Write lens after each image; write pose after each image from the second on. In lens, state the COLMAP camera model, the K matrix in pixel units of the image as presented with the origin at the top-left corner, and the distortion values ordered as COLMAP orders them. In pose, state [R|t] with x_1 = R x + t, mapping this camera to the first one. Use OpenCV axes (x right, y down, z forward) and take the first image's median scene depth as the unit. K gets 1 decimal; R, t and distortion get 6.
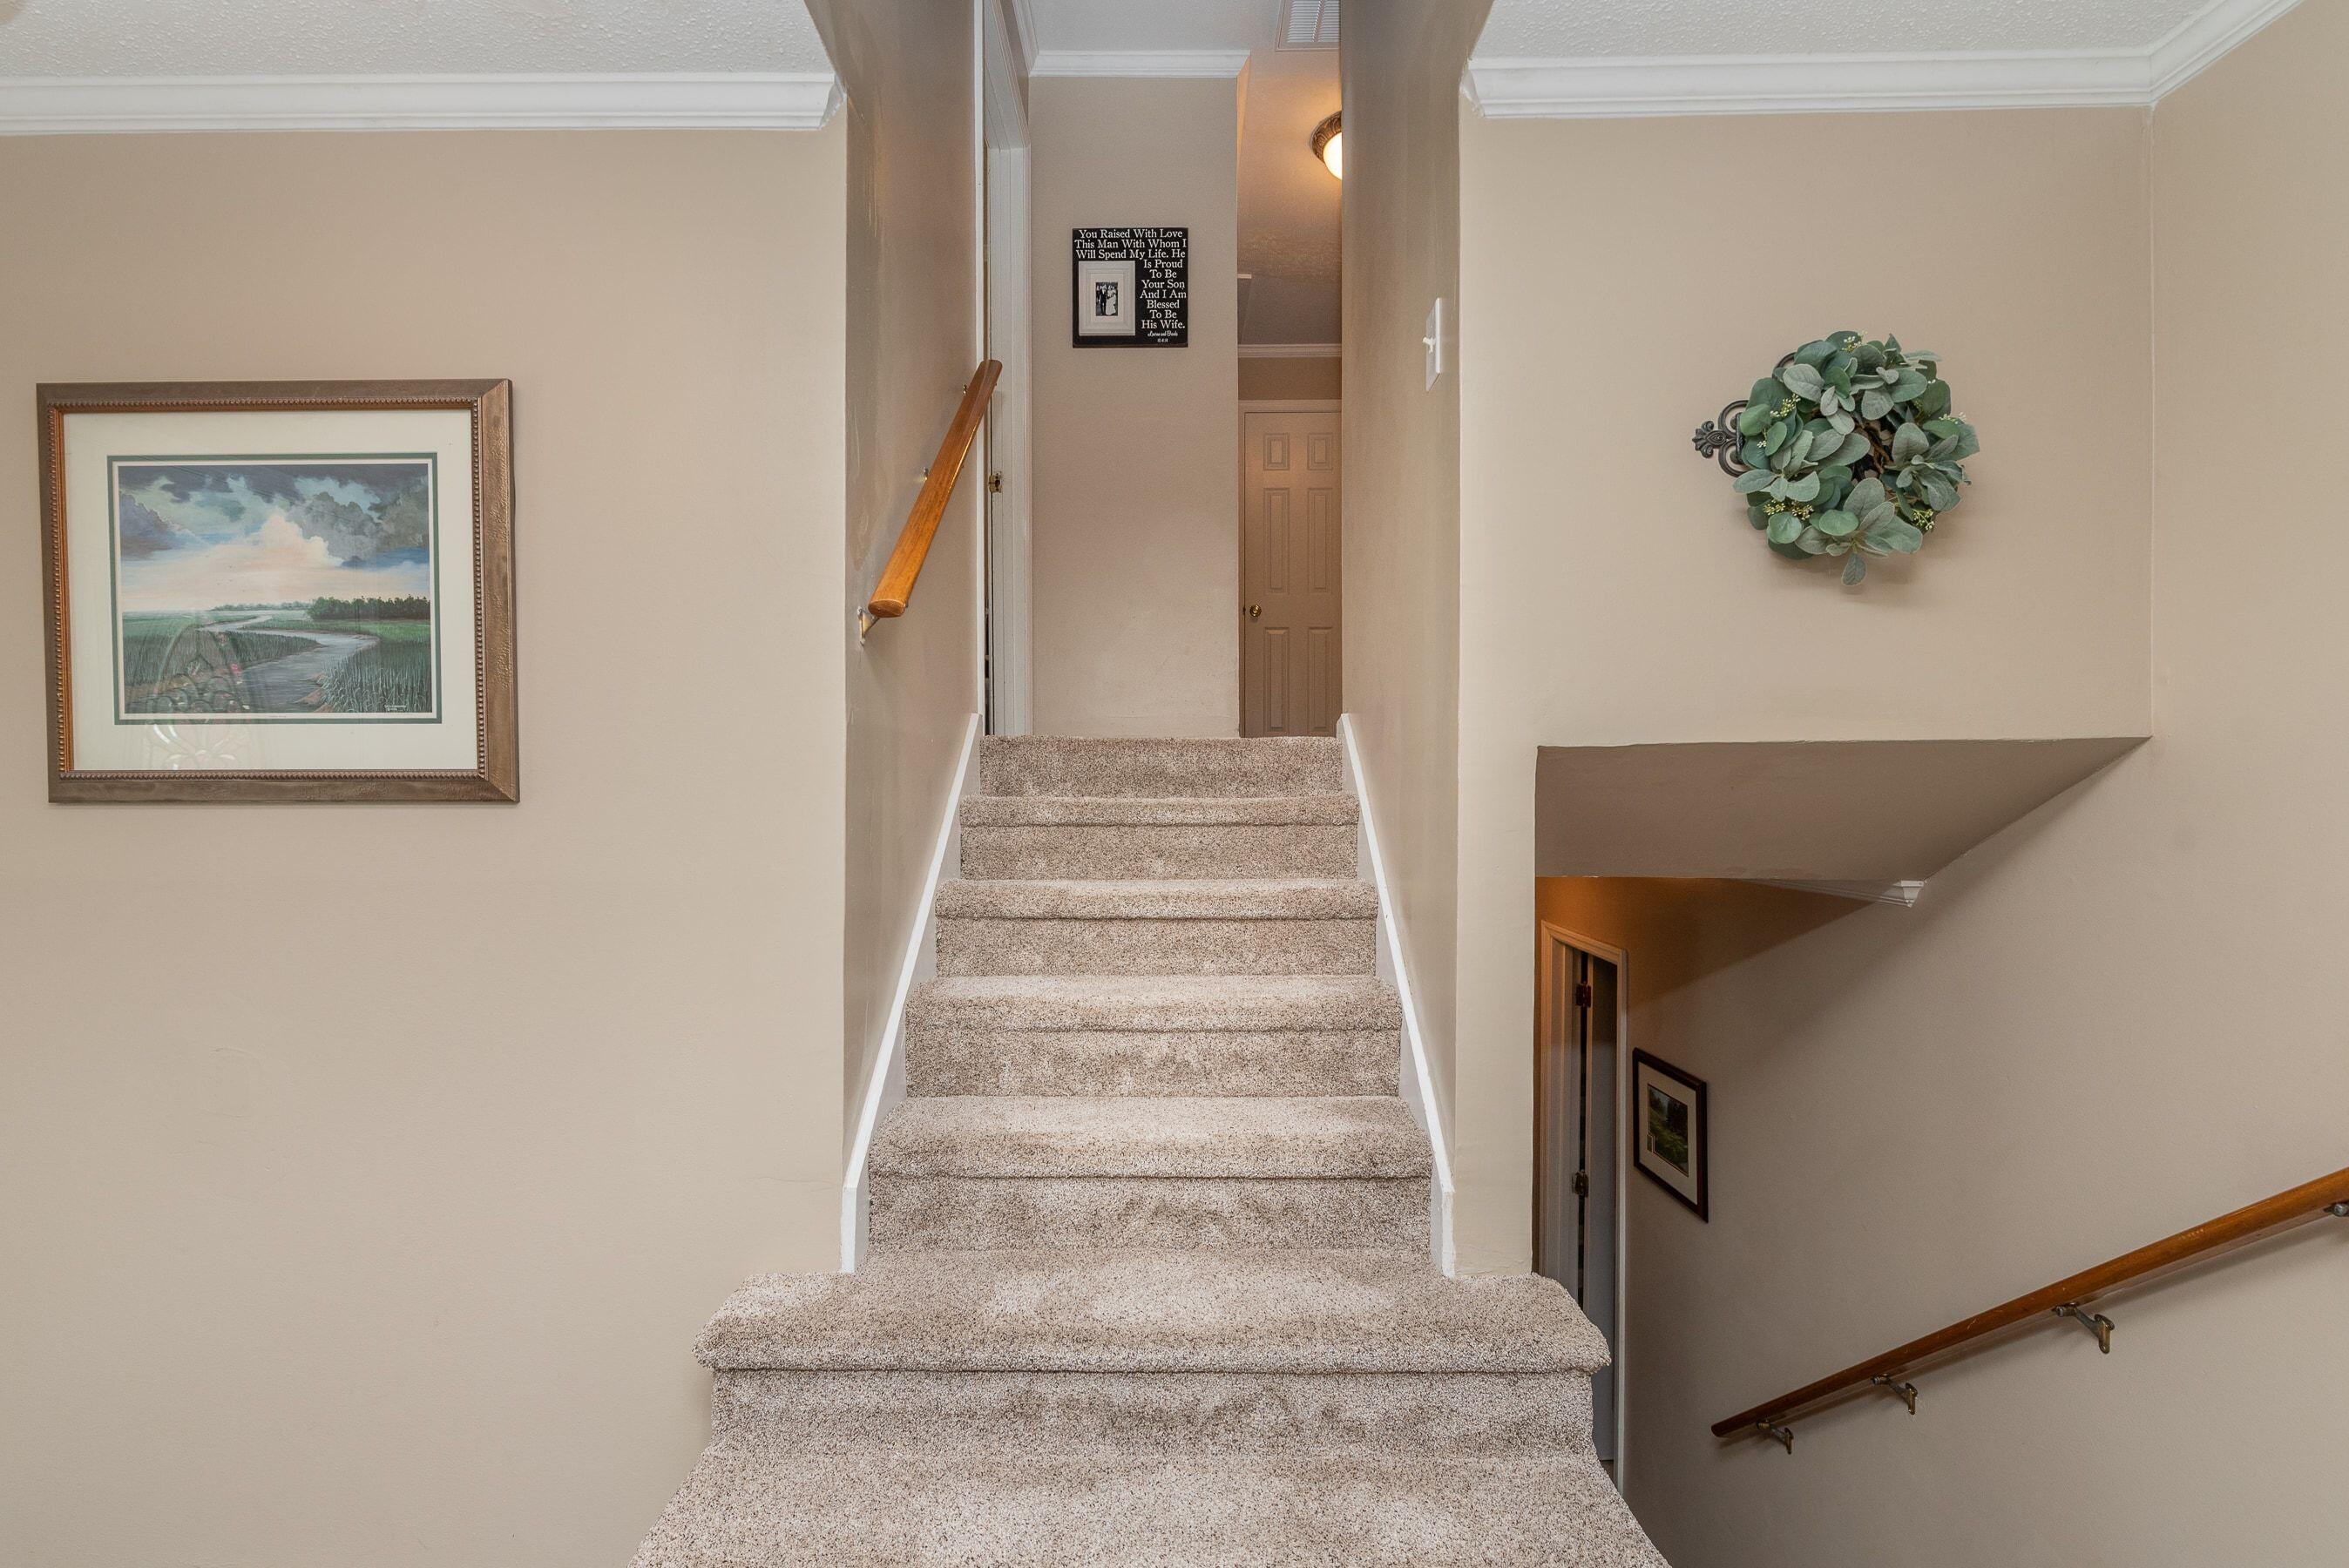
lens RADIAL K [[1022.9, 0, 1166.3], [0, 1022.9, 799.9], [0, 0, 1]] dist [0.001607, -0.001966]
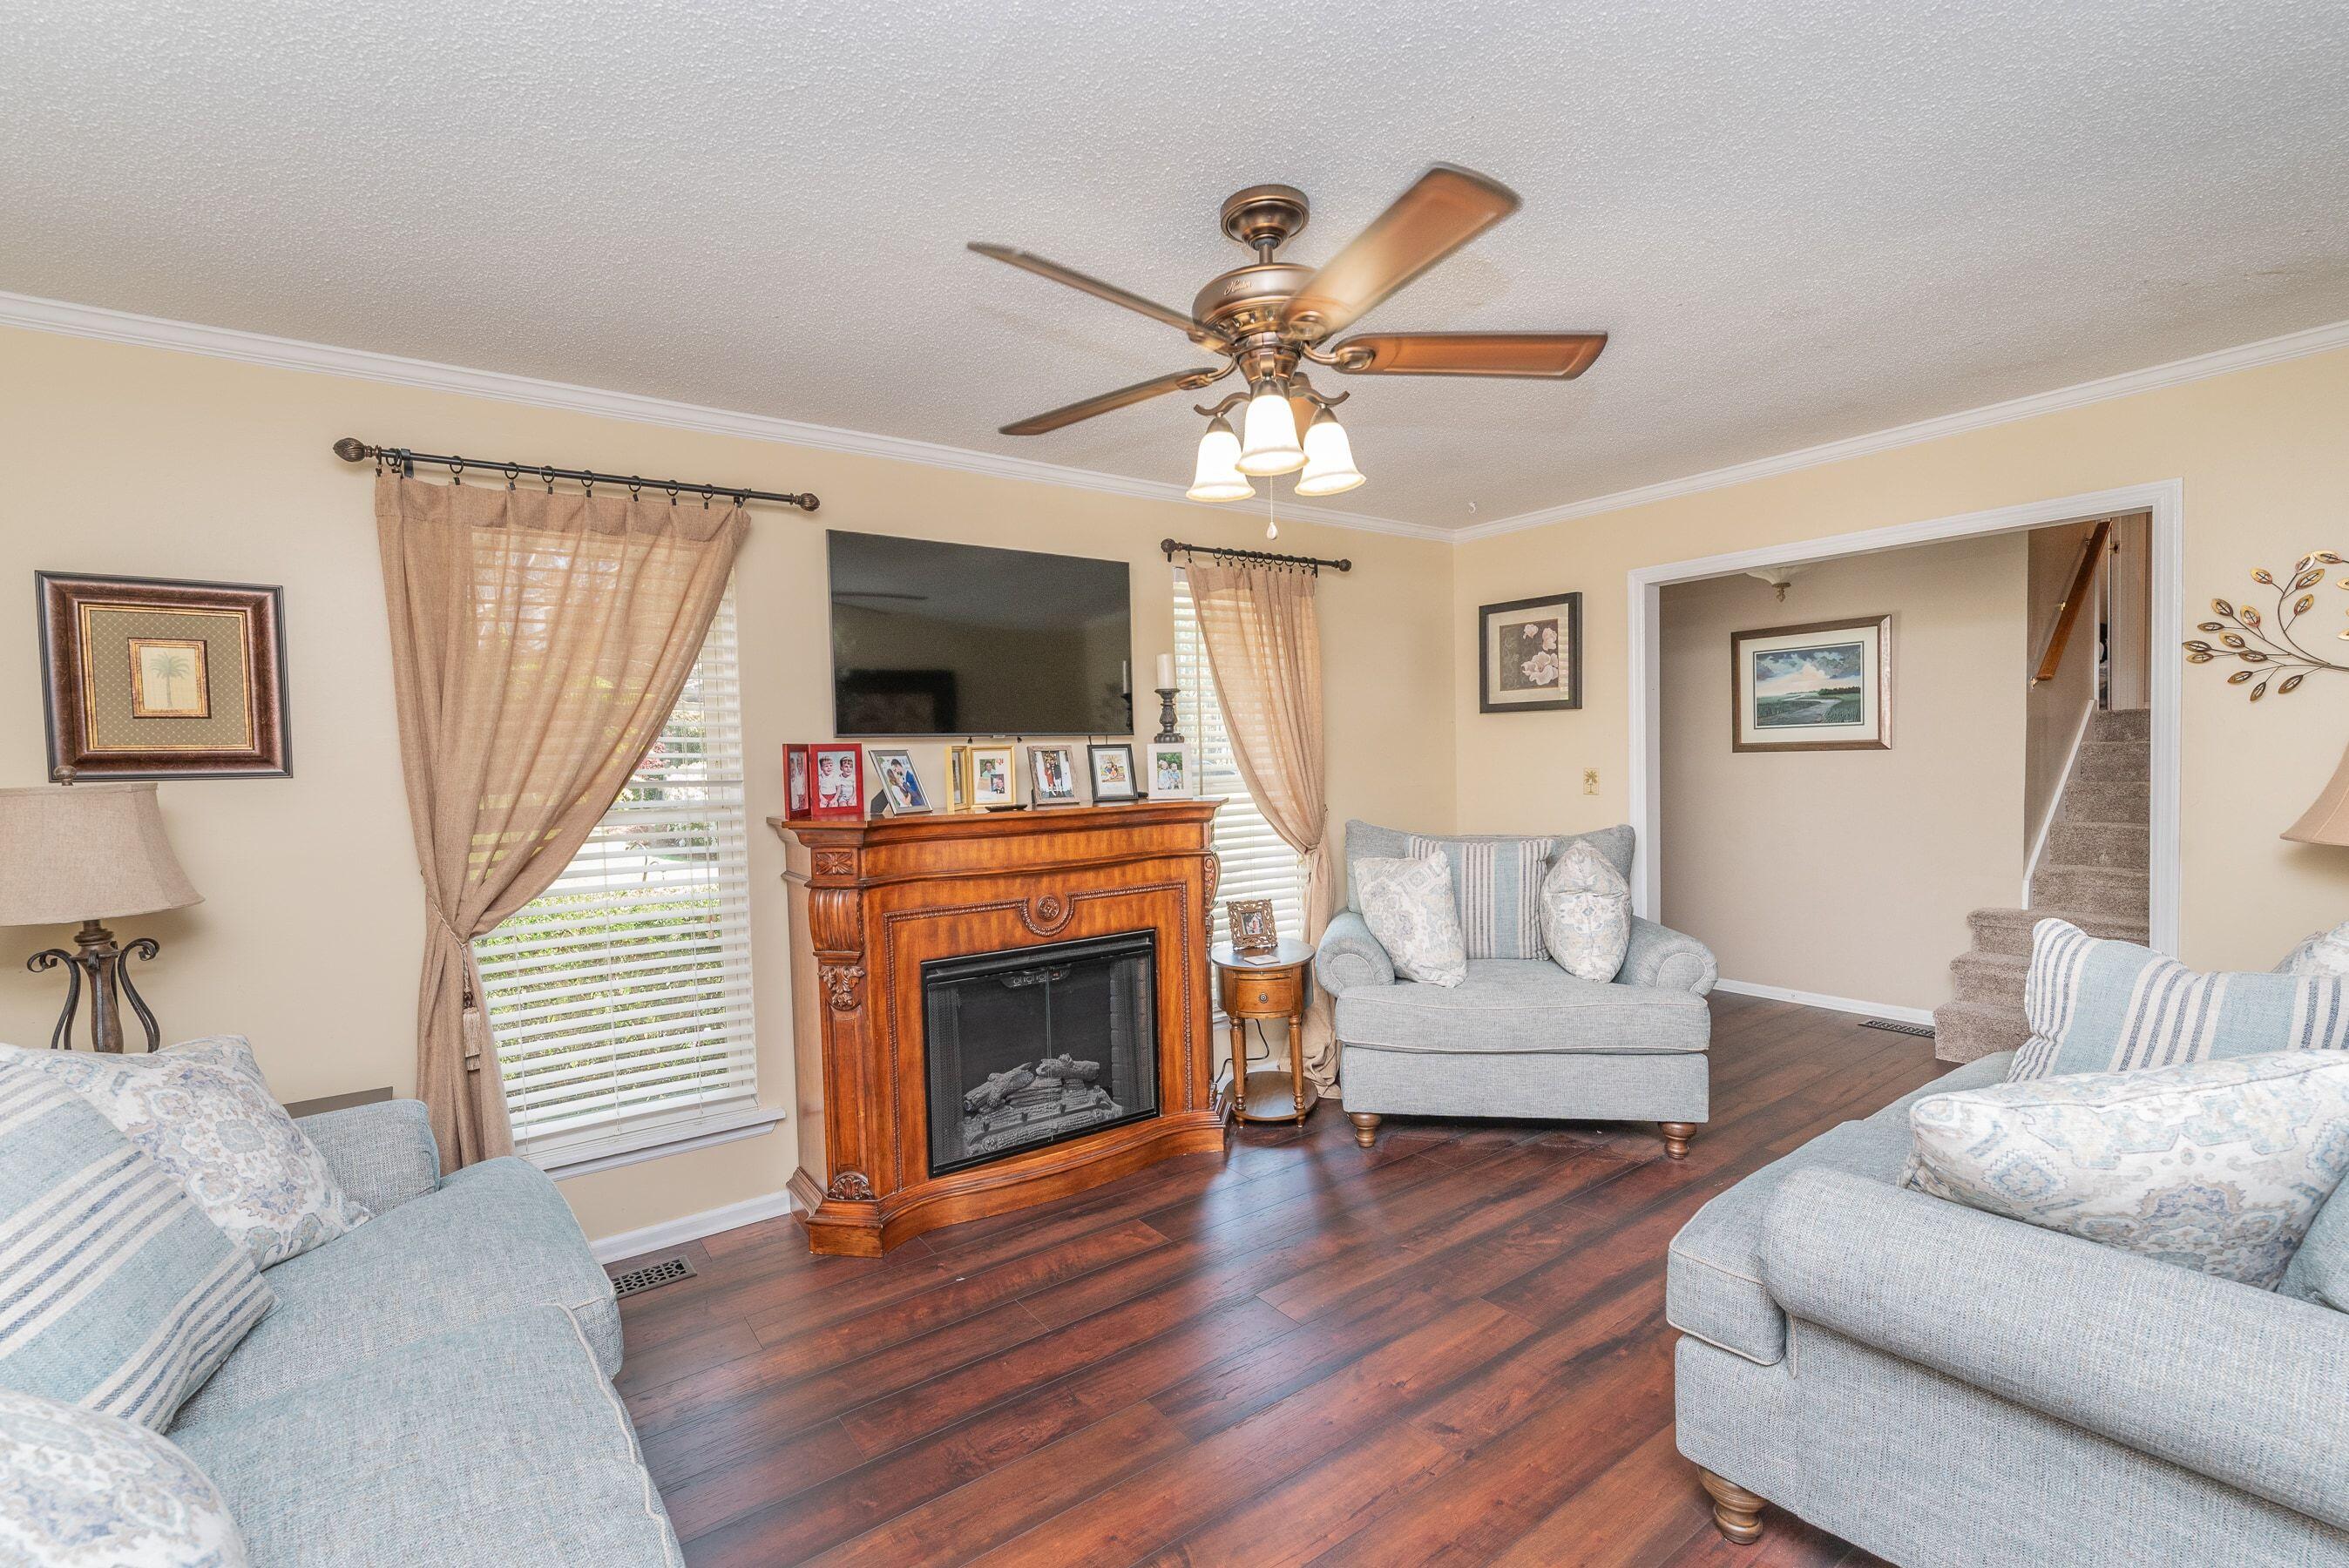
lens RADIAL K [[1022.9, 0, 1160.1], [0, 1022.9, 797.1], [0, 0, 1]] dist [0.001607, -0.001966]
pose [[0.583016, 0.016516, -0.812293, 0.606139], [0.026938, 0.998851, 0.039643, -0.036850], [0.812014, -0.044994, 0.581901, -2.644144]]
